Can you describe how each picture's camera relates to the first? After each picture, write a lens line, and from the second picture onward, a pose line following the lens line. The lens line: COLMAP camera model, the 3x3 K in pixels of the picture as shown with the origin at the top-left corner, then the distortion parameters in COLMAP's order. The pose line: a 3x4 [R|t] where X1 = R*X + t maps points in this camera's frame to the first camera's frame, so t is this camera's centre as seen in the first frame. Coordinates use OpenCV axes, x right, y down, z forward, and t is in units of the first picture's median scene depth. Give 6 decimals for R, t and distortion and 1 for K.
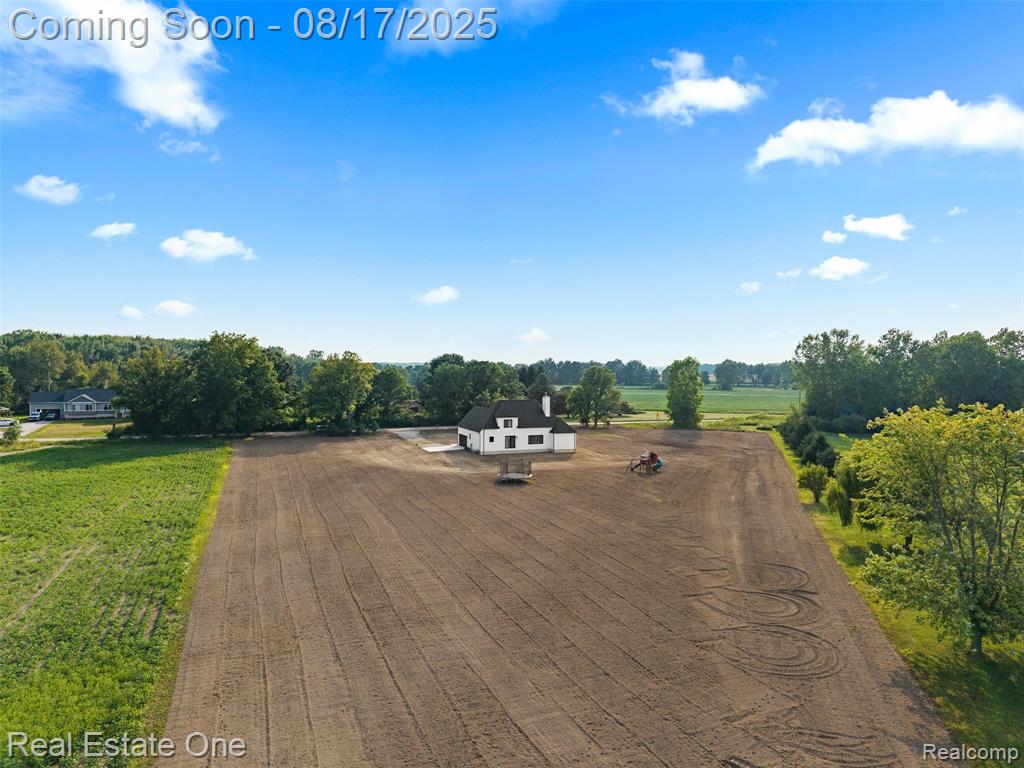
lens RADIAL K [[679.2, 0, 512.0], [0, 679.2, 384.0], [0, 0, 1]] dist [0.053850, -0.086665]
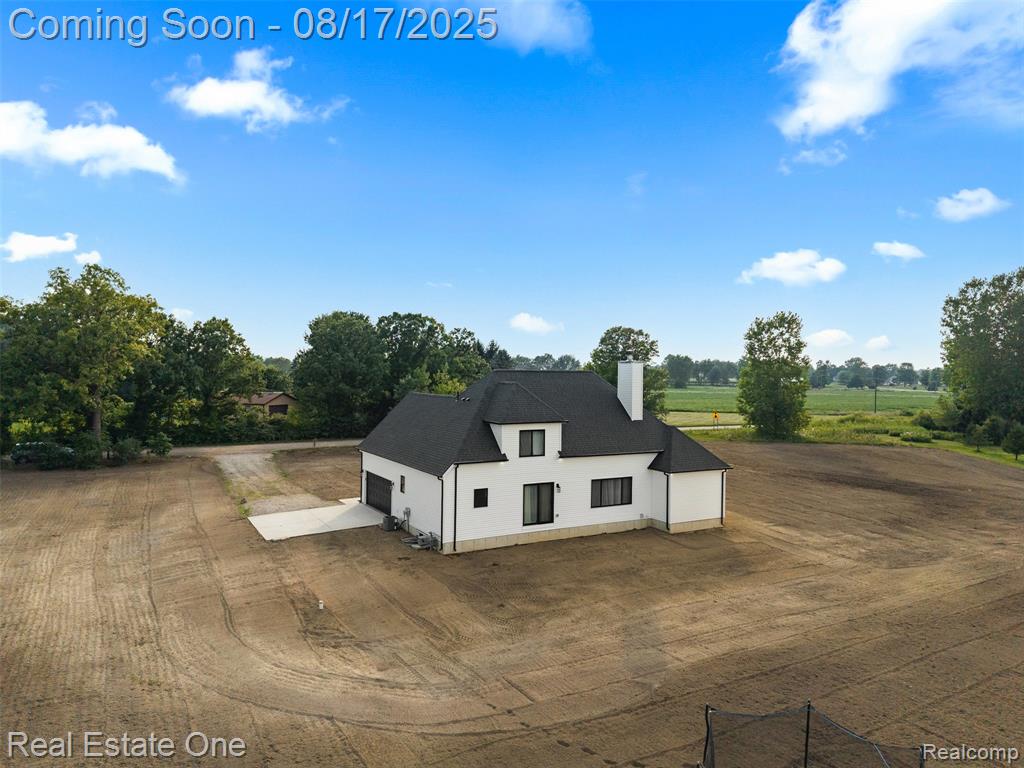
lens RADIAL K [[679.2, 0, 512.0], [0, 679.2, 384.0], [0, 0, 1]] dist [0.053850, -0.086665]
pose [[0.989843, 0.005365, 0.142066, -0.056675], [-0.004670, 0.999975, -0.005225, 0.032296], [-0.142091, 0.004508, 0.989843, 0.680937]]
